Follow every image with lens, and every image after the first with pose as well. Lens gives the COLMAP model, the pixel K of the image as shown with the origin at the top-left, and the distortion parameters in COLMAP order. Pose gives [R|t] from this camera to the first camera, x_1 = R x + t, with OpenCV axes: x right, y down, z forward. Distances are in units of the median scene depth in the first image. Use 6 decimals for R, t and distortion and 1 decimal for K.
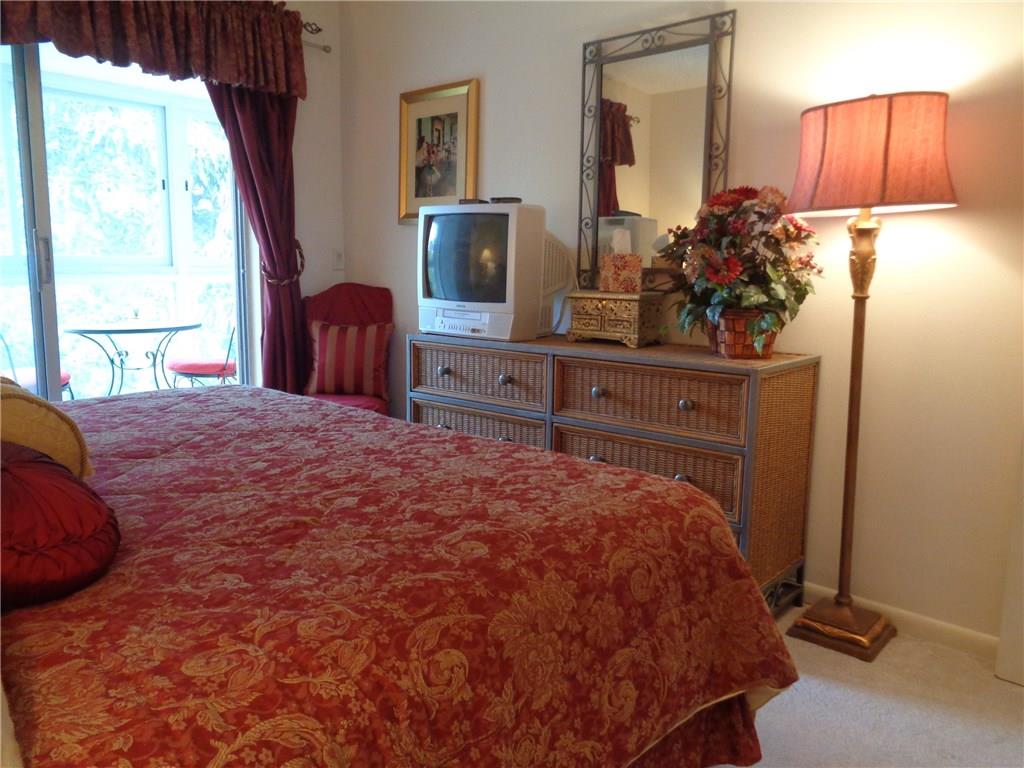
lens RADIAL K [[764.9, 0, 508.1], [0, 764.9, 386.6], [0, 0, 1]] dist [-0.000914, -0.003299]
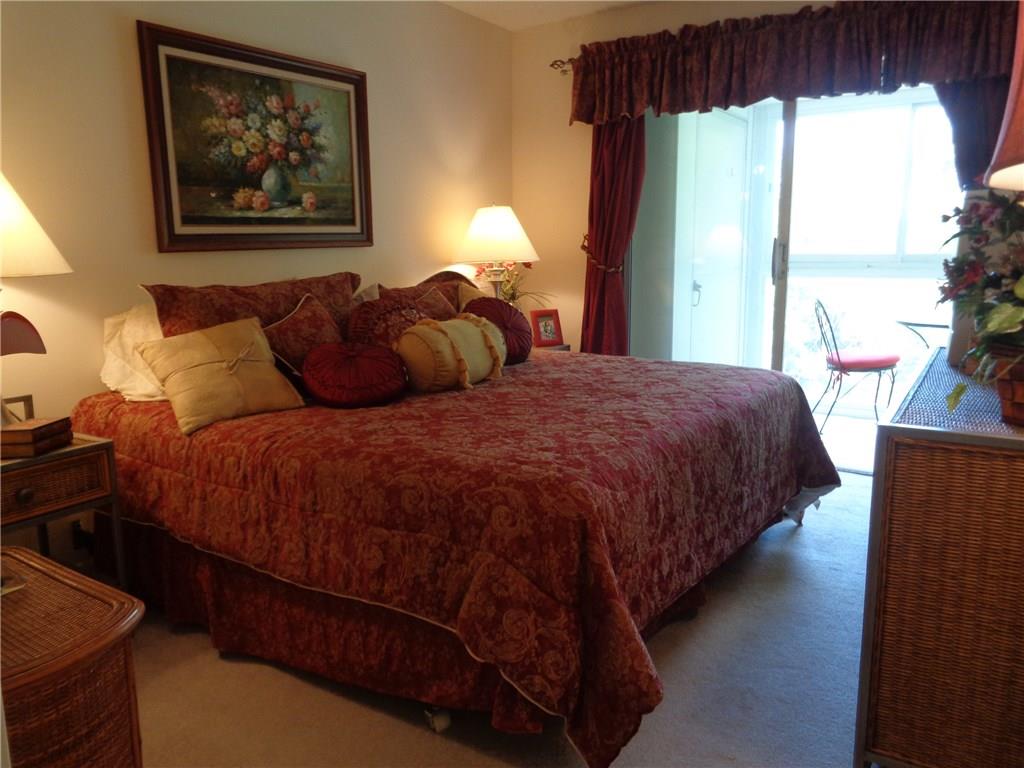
lens RADIAL K [[764.9, 0, 510.8], [0, 764.9, 380.4], [0, 0, 1]] dist [-0.000914, -0.003299]
pose [[0.202366, 0.167013, -0.964964, 1.132621], [-0.167068, 0.976794, 0.134025, -0.128231], [0.964954, 0.134092, 0.225572, 0.635970]]
